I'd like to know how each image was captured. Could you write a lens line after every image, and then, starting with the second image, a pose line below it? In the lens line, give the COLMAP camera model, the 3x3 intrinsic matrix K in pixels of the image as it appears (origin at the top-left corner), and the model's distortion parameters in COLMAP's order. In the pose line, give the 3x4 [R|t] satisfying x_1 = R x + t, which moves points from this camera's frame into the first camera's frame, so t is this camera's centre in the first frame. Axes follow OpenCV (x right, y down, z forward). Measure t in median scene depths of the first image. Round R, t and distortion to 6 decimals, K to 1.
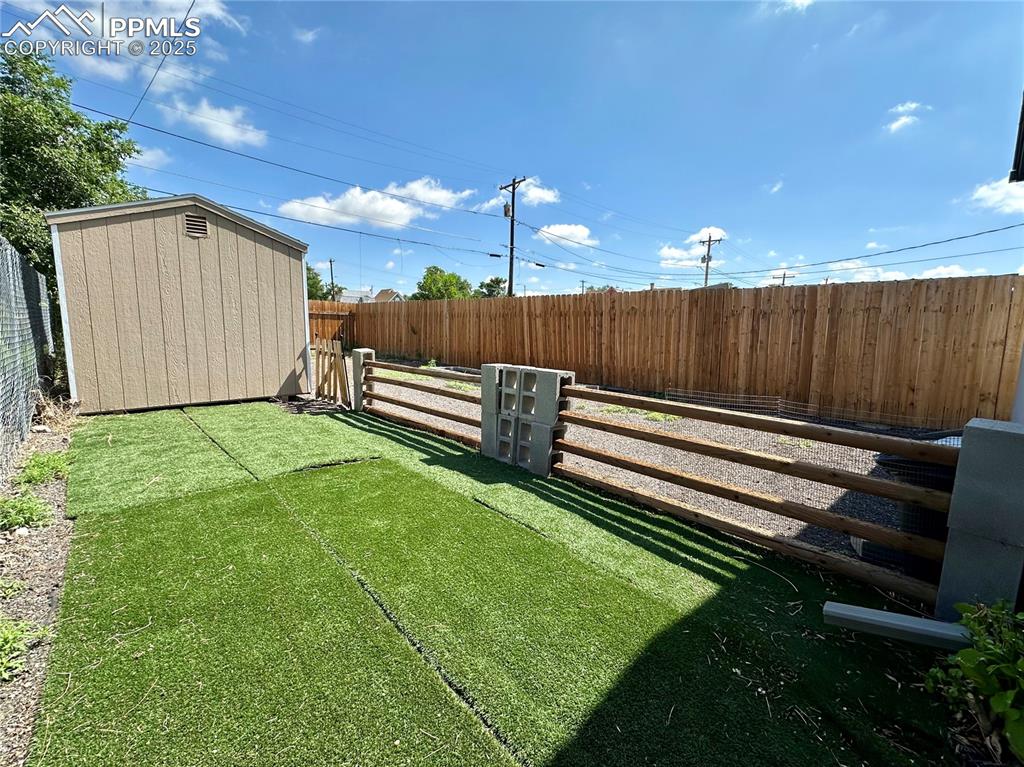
lens RADIAL K [[411.5, 0, 505.3], [0, 411.5, 381.5], [0, 0, 1]] dist [0.000065, -0.000013]
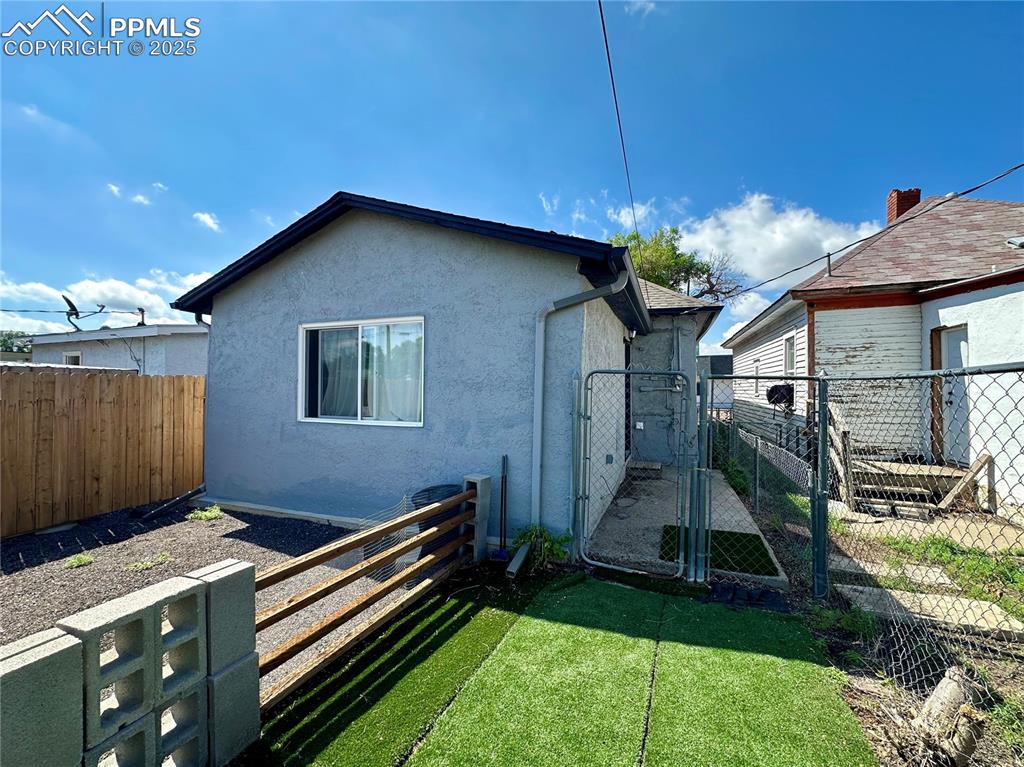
lens RADIAL K [[411.5, 0, 505.3], [0, 411.5, 381.5], [0, 0, 1]] dist [0.000065, -0.000013]
pose [[-0.384241, -0.008143, 0.923197, -0.344125], [0.113987, 0.991892, 0.056191, -0.166925], [-0.916169, 0.126823, -0.380197, 0.449699]]
